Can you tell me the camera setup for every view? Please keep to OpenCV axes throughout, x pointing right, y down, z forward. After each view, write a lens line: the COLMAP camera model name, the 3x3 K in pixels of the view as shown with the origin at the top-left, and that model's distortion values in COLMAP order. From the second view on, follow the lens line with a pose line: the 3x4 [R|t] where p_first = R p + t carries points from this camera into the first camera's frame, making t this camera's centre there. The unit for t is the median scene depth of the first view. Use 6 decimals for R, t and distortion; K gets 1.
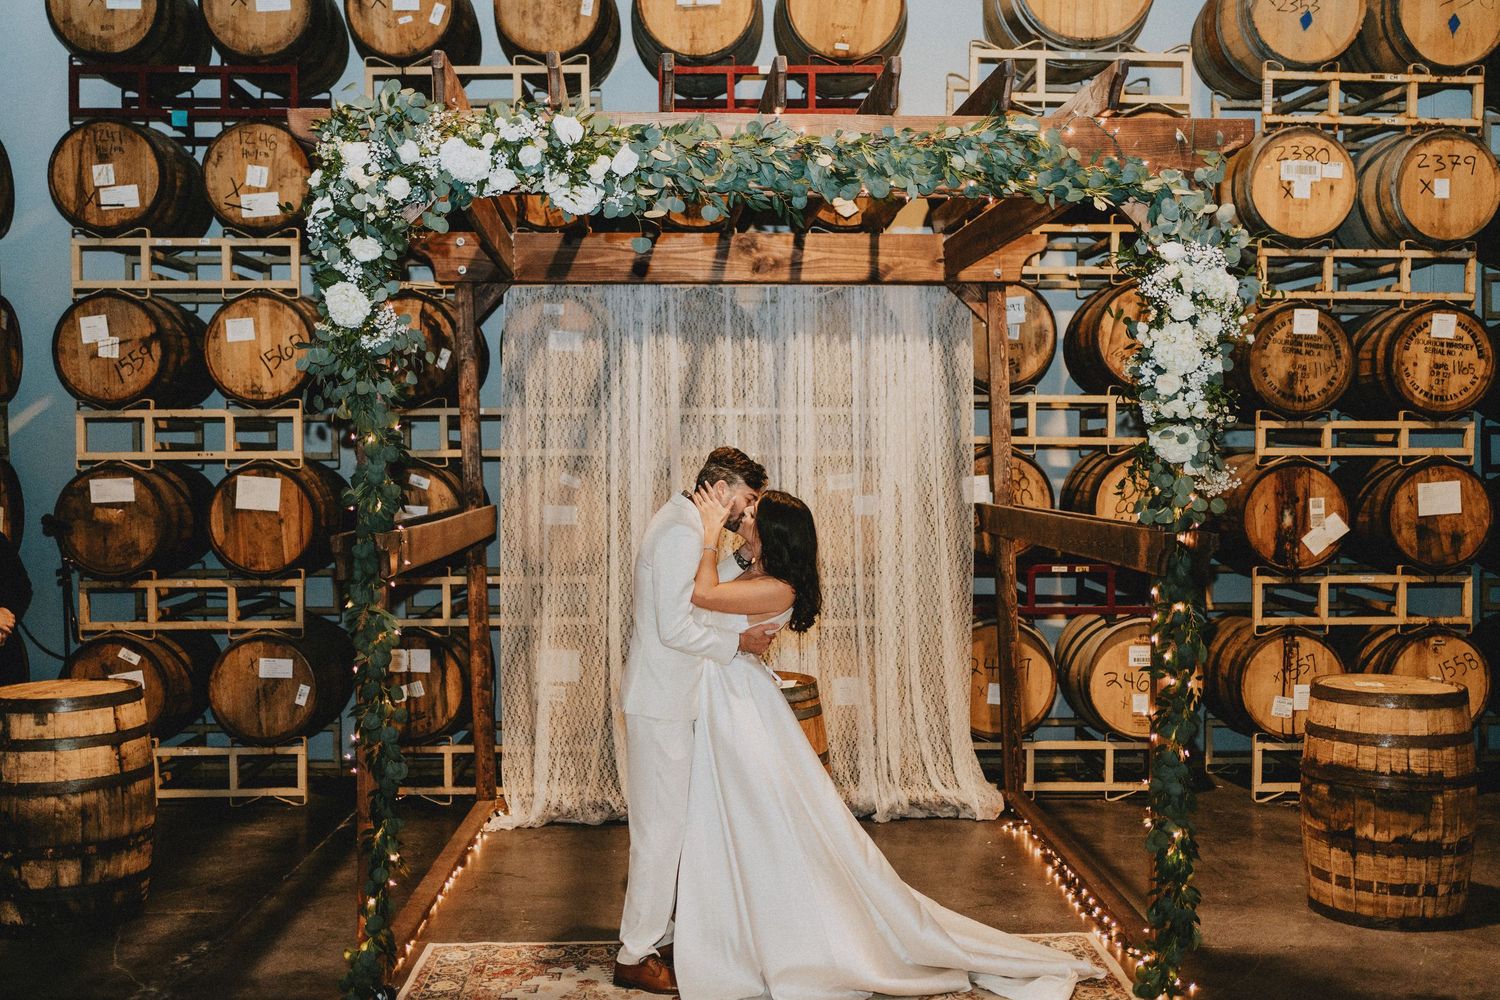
lens RADIAL K [[1650.7, 0, 753.8], [0, 1650.7, 492.5], [0, 0, 1]] dist [0.008181, 0.000000]
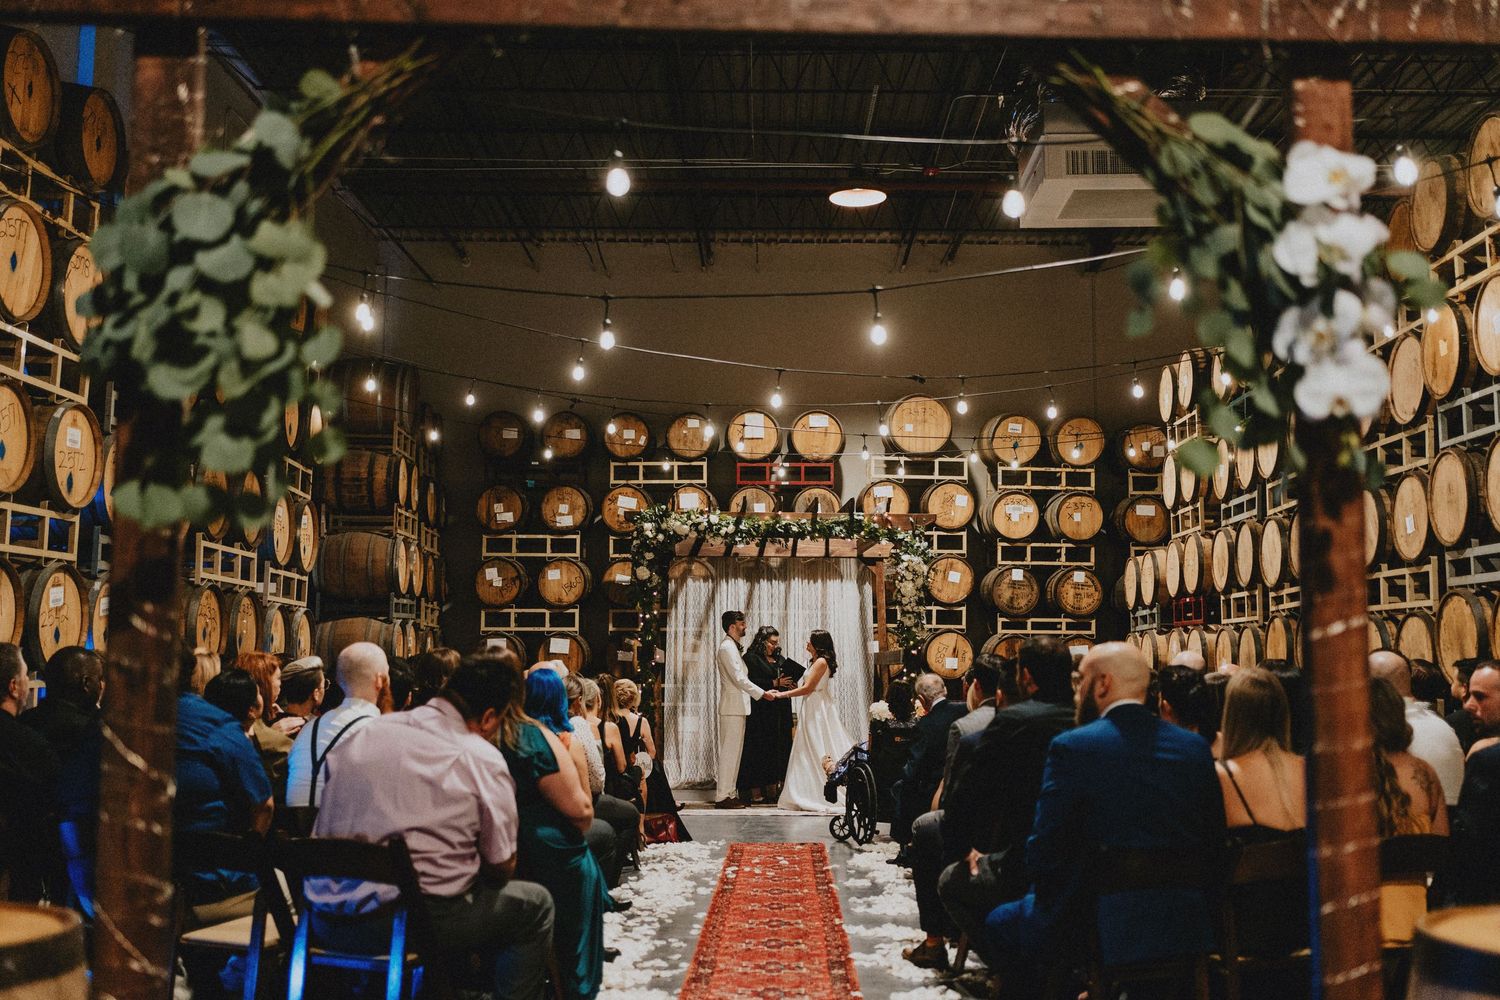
lens RADIAL K [[1650.7, 0, 751.2], [0, 1650.7, 496.5], [0, 0, 1]] dist [0.008181, 0.000000]
pose [[0.999496, 0.006134, -0.031158, 0.035291], [-0.010116, 0.991553, -0.129308, 0.088880], [0.030101, 0.129558, 0.991115, -1.294461]]
